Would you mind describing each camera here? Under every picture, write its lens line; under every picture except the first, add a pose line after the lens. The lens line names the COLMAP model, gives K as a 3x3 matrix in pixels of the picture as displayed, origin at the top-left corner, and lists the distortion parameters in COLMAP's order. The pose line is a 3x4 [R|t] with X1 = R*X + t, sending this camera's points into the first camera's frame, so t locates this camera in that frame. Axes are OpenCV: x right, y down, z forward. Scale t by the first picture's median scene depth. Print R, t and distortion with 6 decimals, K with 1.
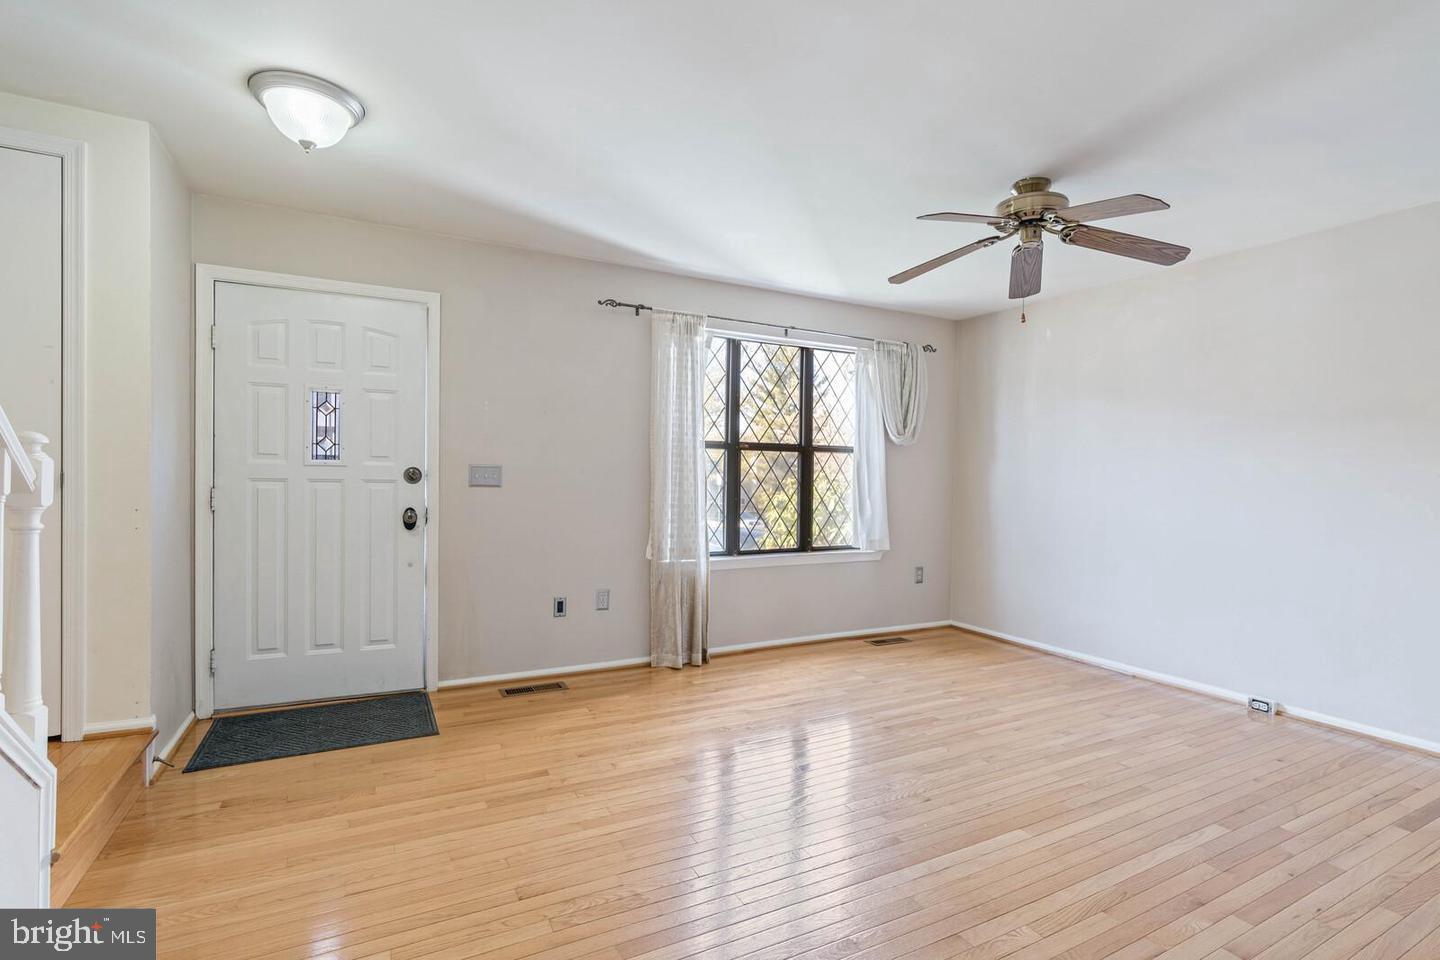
lens RADIAL K [[658.3, 0, 719.4], [0, 658.3, 490.3], [0, 0, 1]] dist [0.000215, 0.000539]
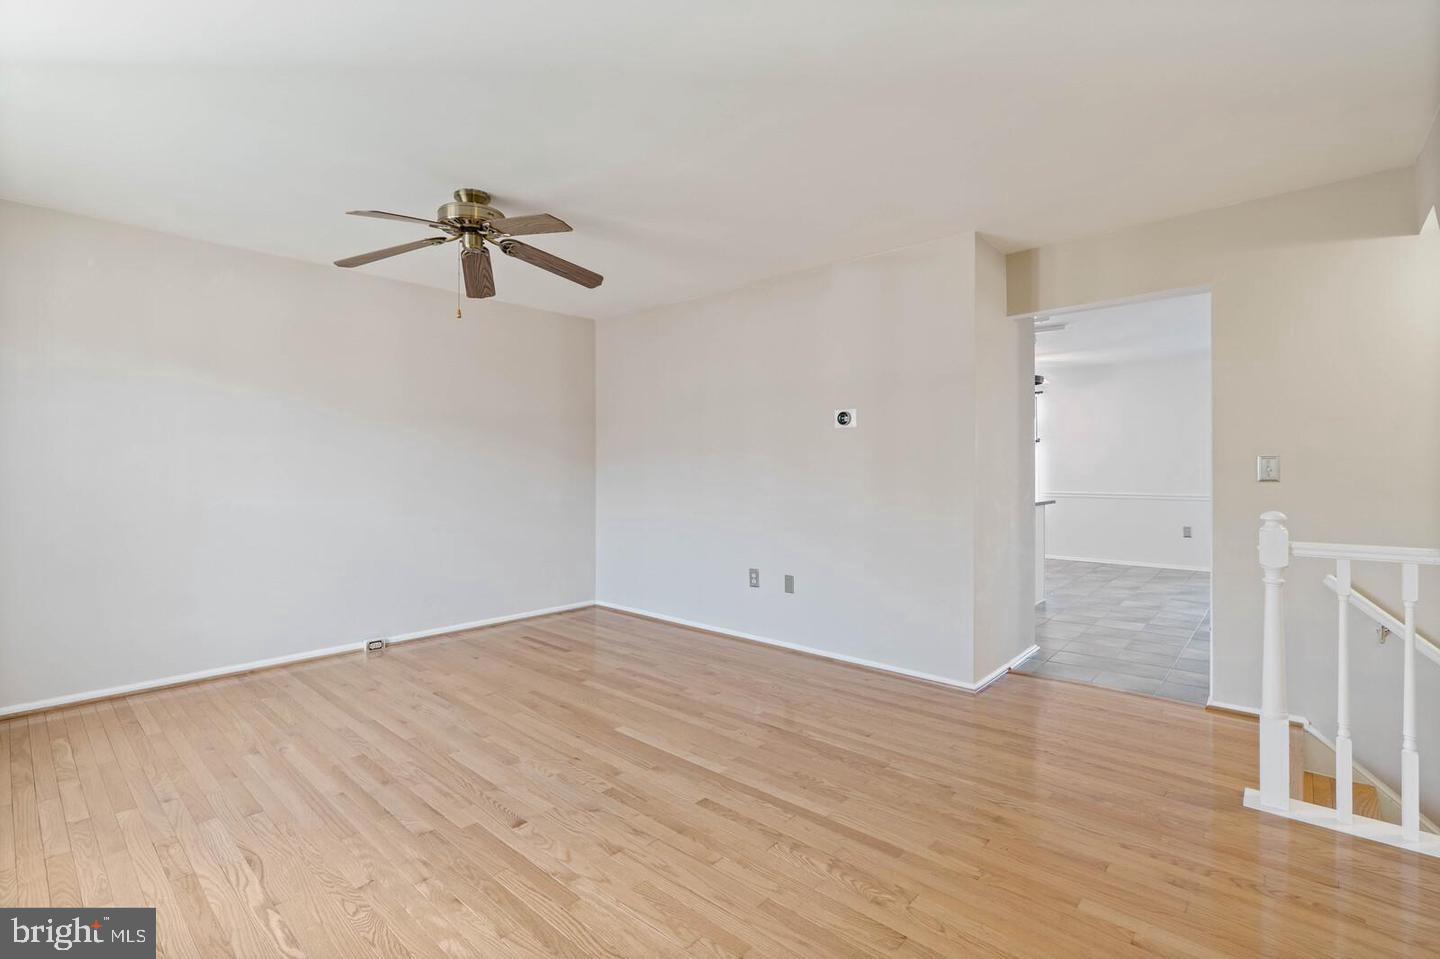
lens RADIAL K [[675.7, 0, 712.4], [0, 675.7, 472.5], [0, 0, 1]] dist [-0.007966, -0.000326]
pose [[-0.331417, -0.022708, 0.943211, -0.521589], [0.015827, 0.999436, 0.029623, -0.021164], [-0.943352, 0.024745, -0.330870, 0.746397]]
